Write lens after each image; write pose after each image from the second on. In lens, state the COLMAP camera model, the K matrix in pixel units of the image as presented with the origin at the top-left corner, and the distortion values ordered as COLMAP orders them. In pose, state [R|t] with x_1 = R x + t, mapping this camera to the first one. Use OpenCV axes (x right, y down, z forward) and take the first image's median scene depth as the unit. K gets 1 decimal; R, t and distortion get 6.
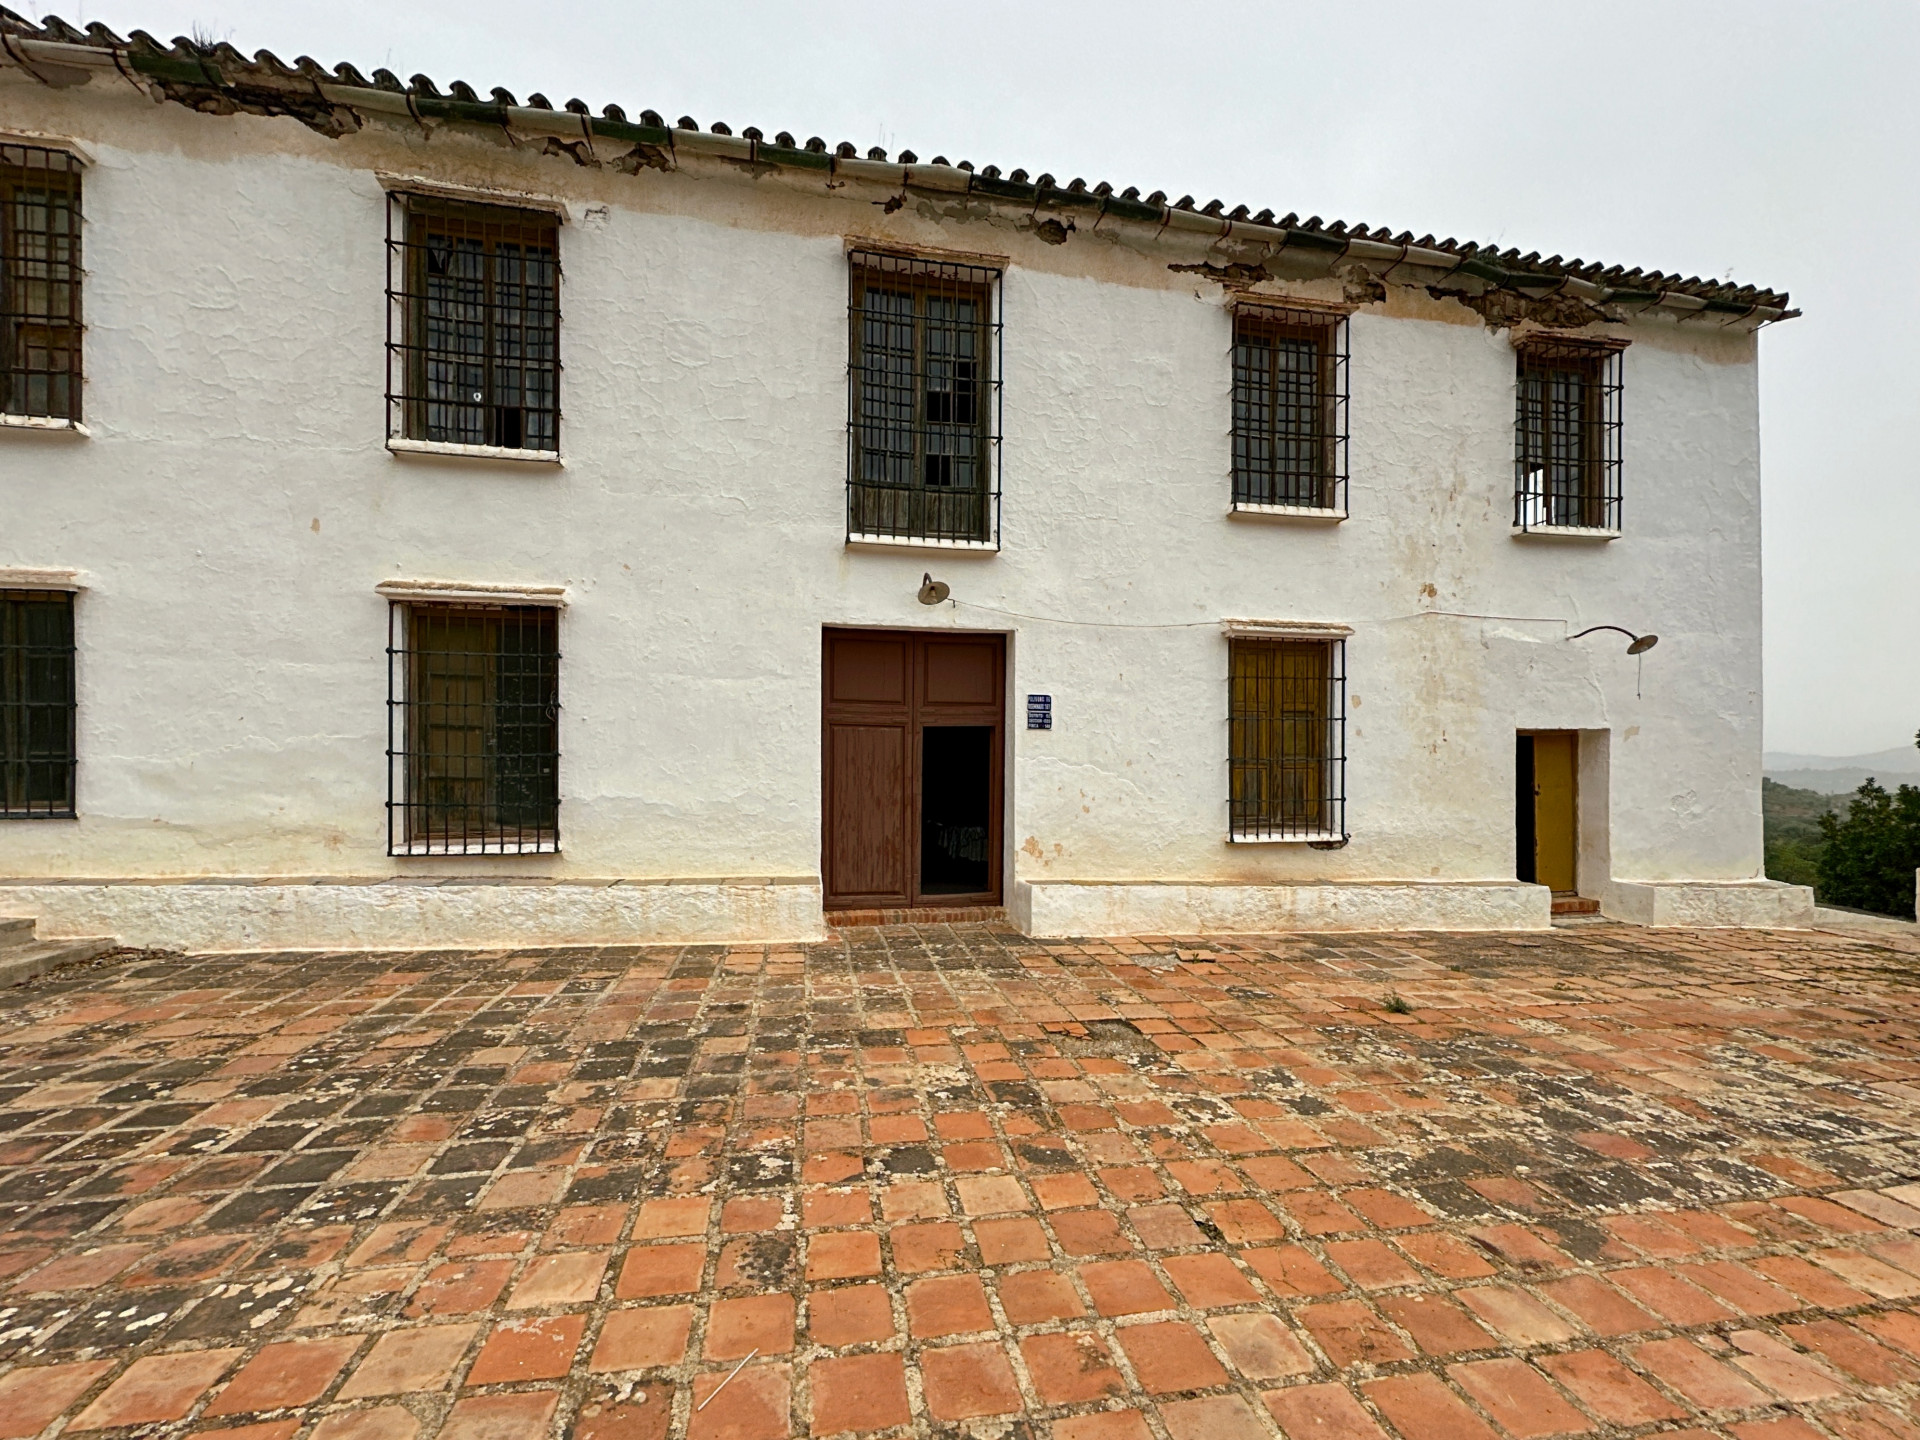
lens RADIAL K [[782.7, 0, 960.0], [0, 782.7, 720.0], [0, 0, 1]] dist [-0.002599, 0.000500]
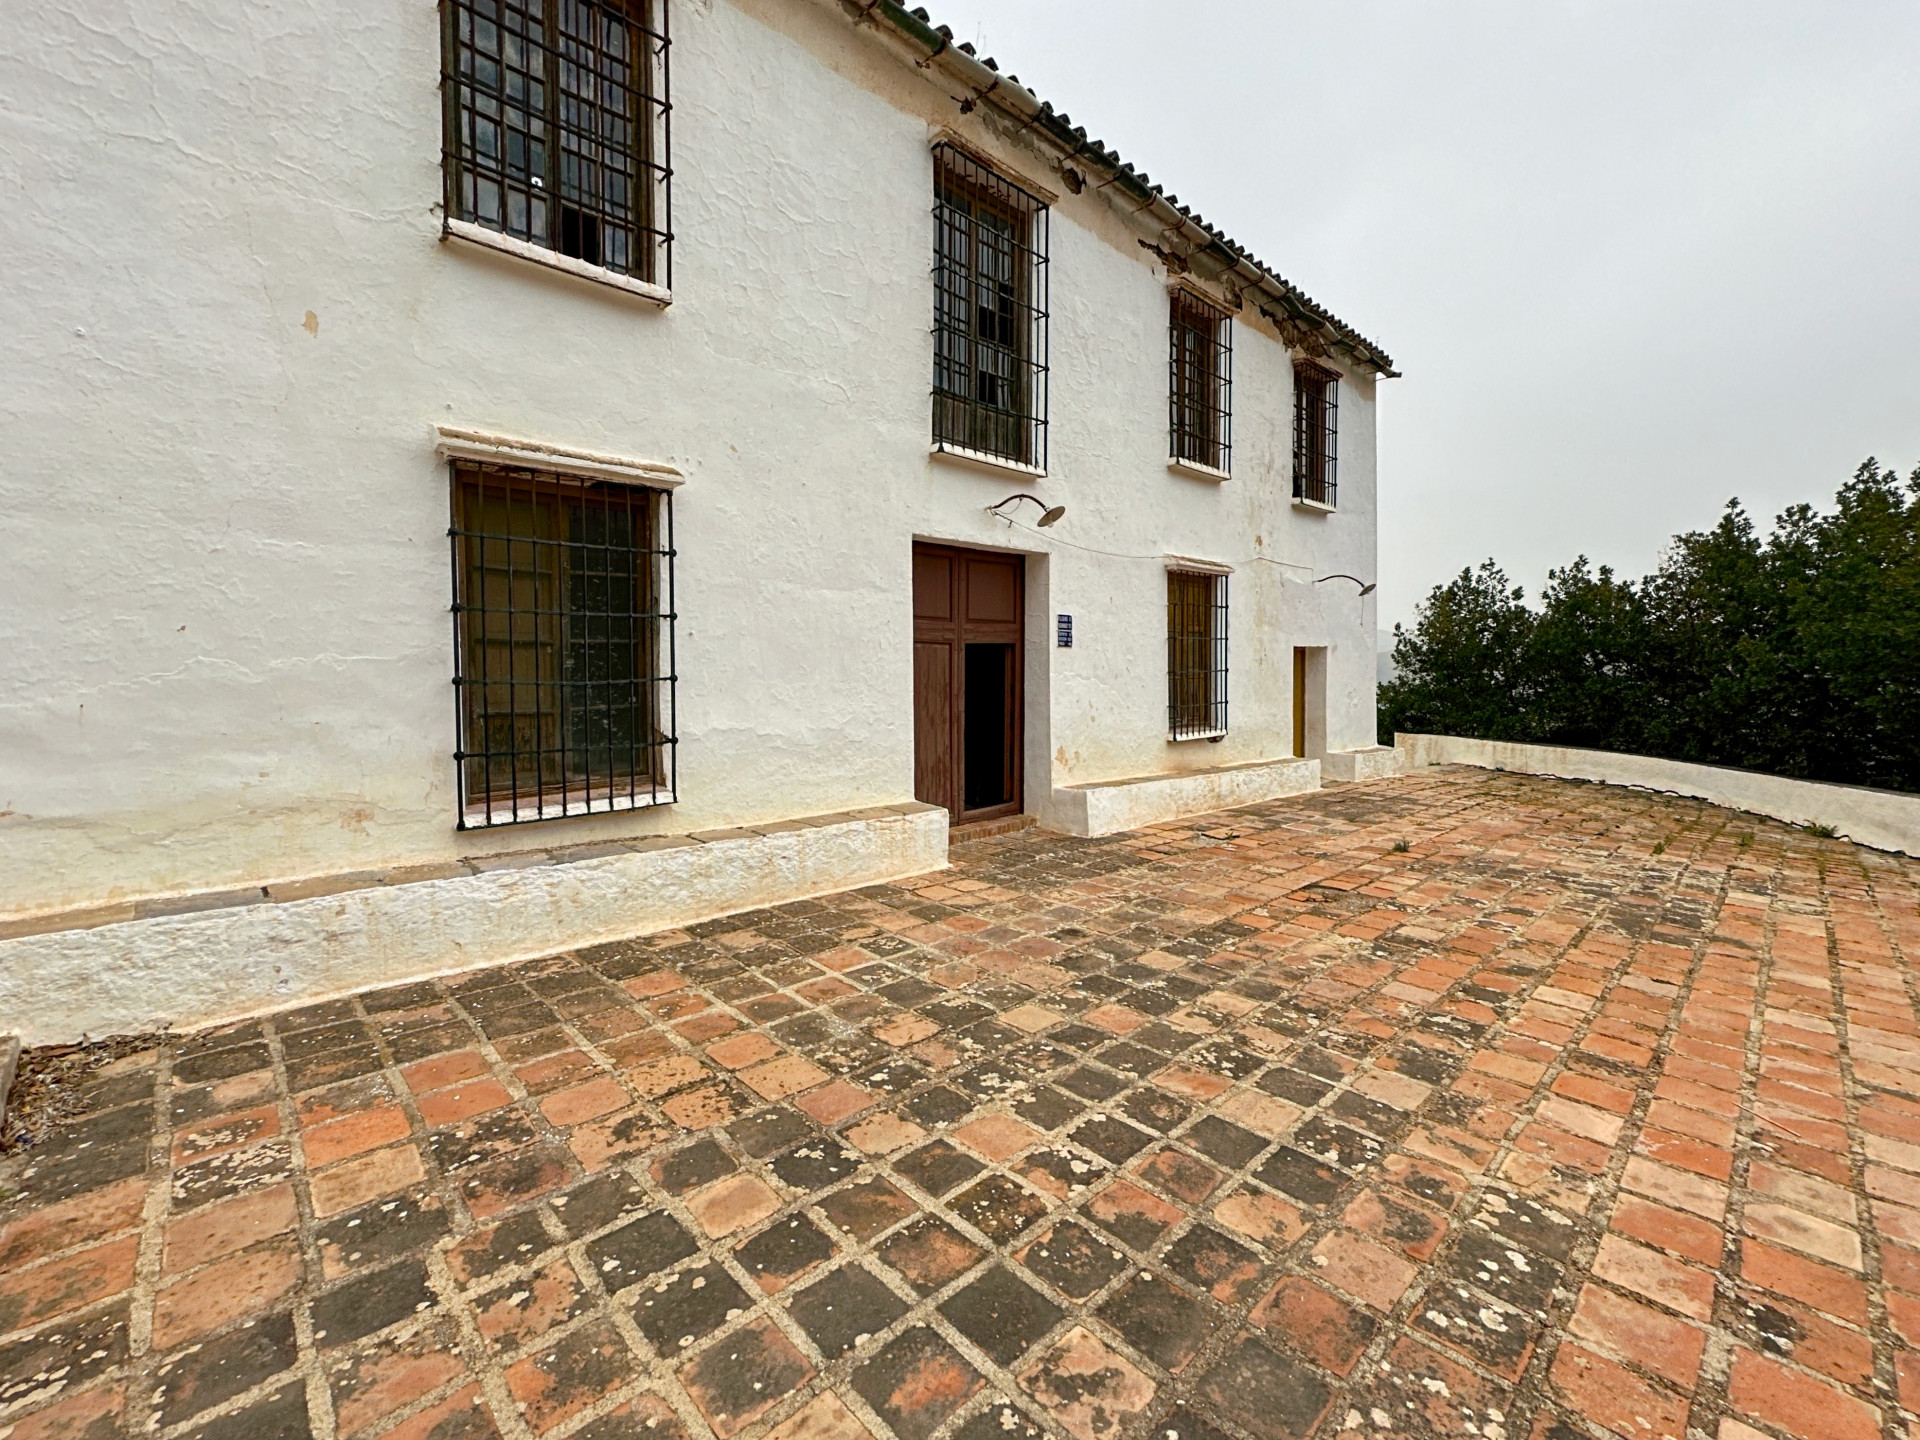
lens RADIAL K [[796.0, 0, 958.1], [0, 796.0, 648.3], [0, 0, 1]] dist [-0.001280, -0.000054]
pose [[0.850064, 0.002586, 0.526674, -0.802019], [-0.016859, 0.999609, 0.022302, -0.010886], [-0.526410, -0.027838, 0.849775, 0.193663]]
